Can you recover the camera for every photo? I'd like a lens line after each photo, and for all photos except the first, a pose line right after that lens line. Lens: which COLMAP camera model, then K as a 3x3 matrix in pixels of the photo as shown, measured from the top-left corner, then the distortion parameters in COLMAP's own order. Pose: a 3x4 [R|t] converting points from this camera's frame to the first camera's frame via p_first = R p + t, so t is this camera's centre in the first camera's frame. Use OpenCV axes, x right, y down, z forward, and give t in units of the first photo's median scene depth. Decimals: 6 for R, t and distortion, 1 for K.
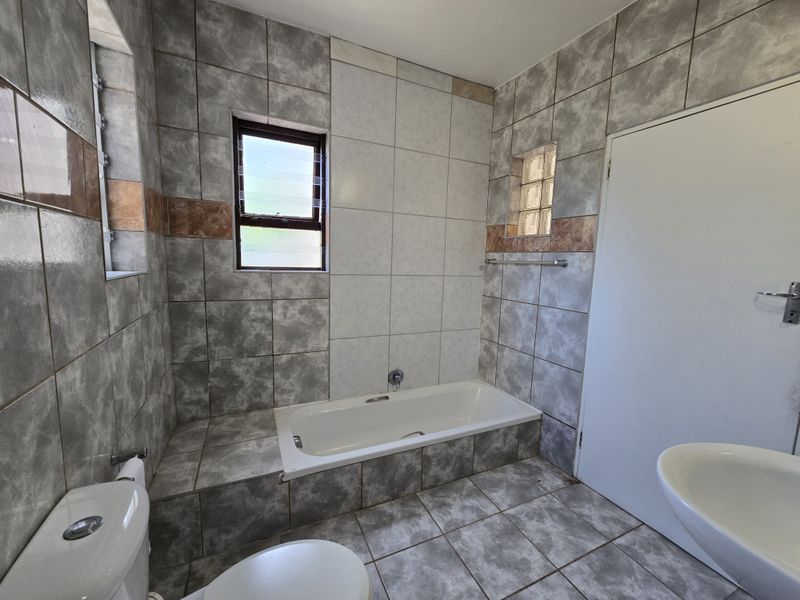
lens RADIAL K [[329.2, 0, 400.0], [0, 329.2, 300.0], [0, 0, 1]] dist [-0.009632, 0.003823]
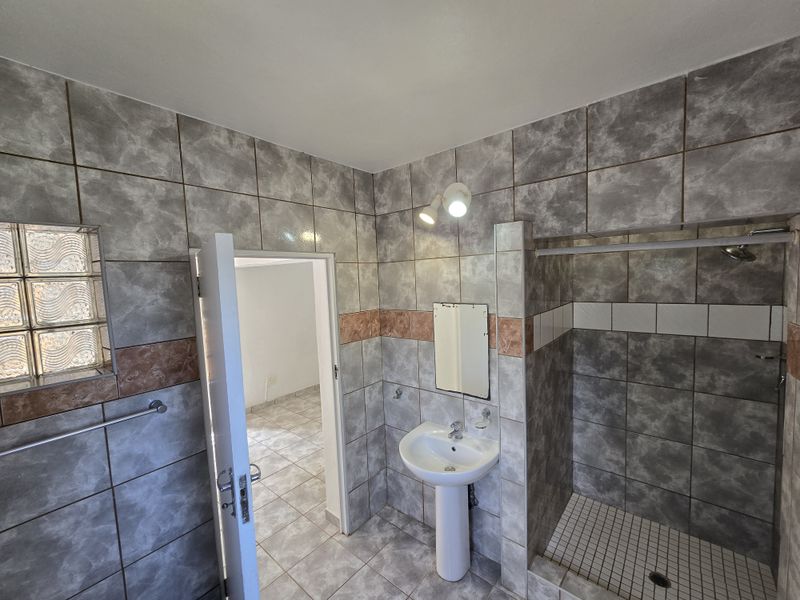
lens RADIAL K [[329.2, 0, 400.0], [0, 329.2, 300.0], [0, 0, 1]] dist [-0.009632, 0.003823]
pose [[-0.417477, -0.082422, 0.904942, -0.359938], [0.137467, 0.978687, 0.152557, -0.387472], [-0.898229, 0.188089, -0.397249, 0.795214]]
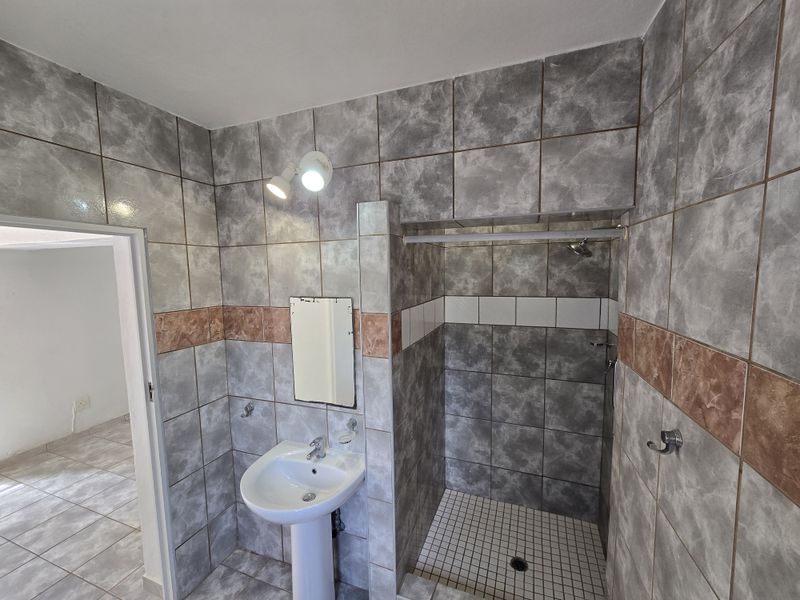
lens RADIAL K [[329.2, 0, 400.0], [0, 329.2, 300.0], [0, 0, 1]] dist [-0.009632, 0.003823]
pose [[-0.688348, -0.087064, 0.720137, -0.269532], [0.083683, 0.976611, 0.198061, -0.338694], [-0.720538, 0.196598, -0.664962, 0.638632]]
